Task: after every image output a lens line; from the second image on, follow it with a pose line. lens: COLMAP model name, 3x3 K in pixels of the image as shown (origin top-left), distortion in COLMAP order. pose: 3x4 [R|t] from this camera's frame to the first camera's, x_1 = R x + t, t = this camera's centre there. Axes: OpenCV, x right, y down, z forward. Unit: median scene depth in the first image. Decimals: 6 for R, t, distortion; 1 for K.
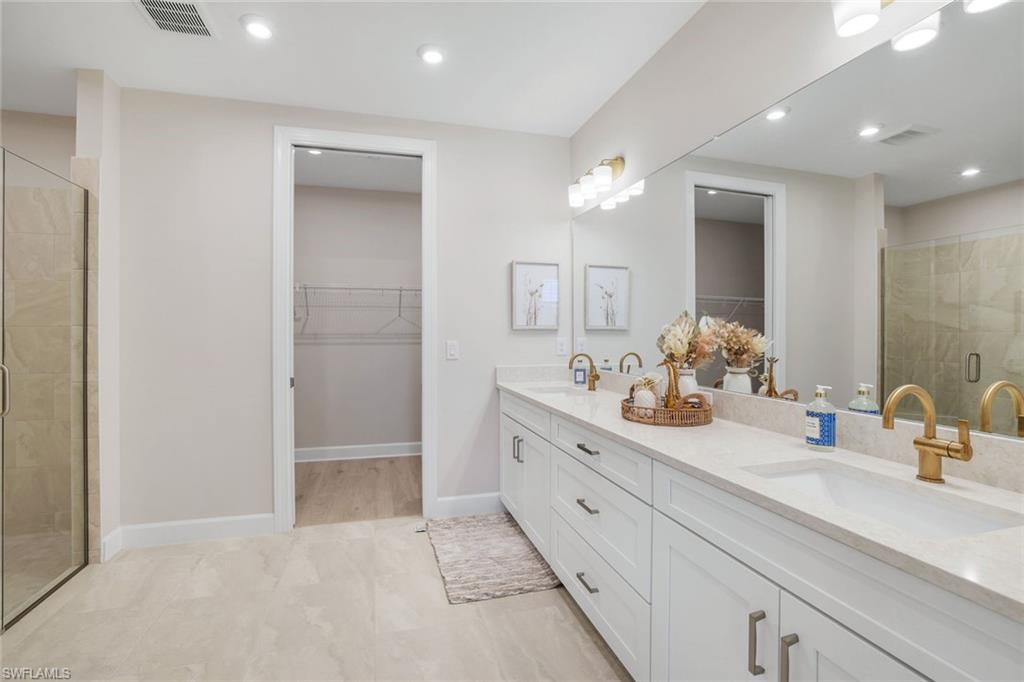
lens RADIAL K [[453.4, 0, 512.0], [0, 453.4, 341.0], [0, 0, 1]] dist [-0.002912, -0.000590]
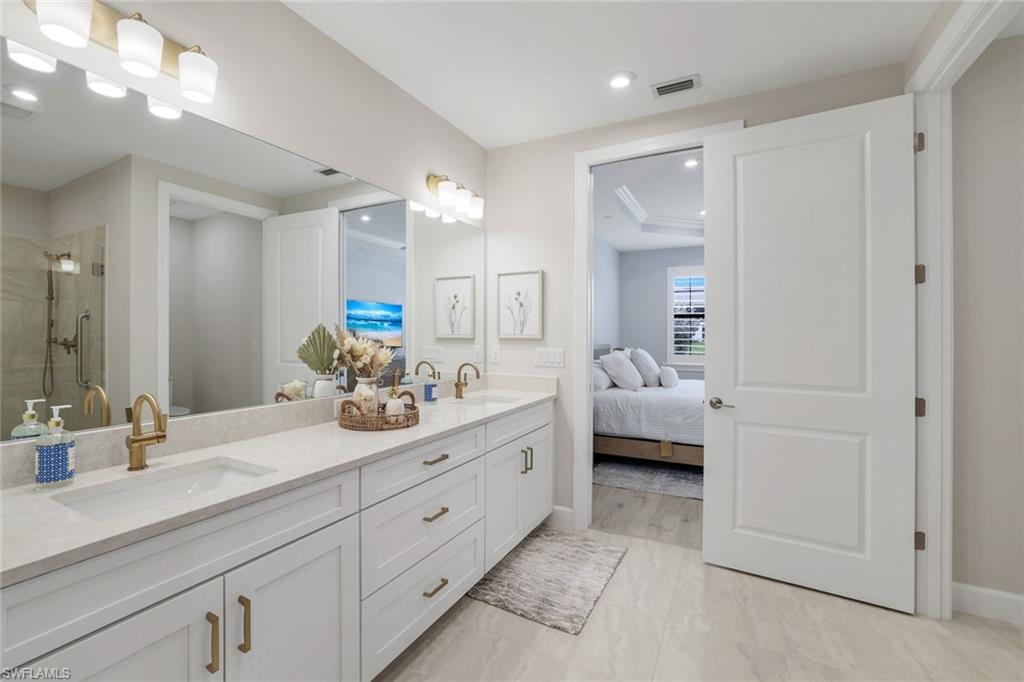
lens RADIAL K [[453.4, 0, 512.0], [0, 453.4, 341.0], [0, 0, 1]] dist [-0.002912, -0.000590]
pose [[0.738360, -0.000690, -0.674407, 1.003142], [-0.007905, 0.999922, -0.009678, -0.009547], [0.674361, 0.012477, 0.738297, 0.322963]]
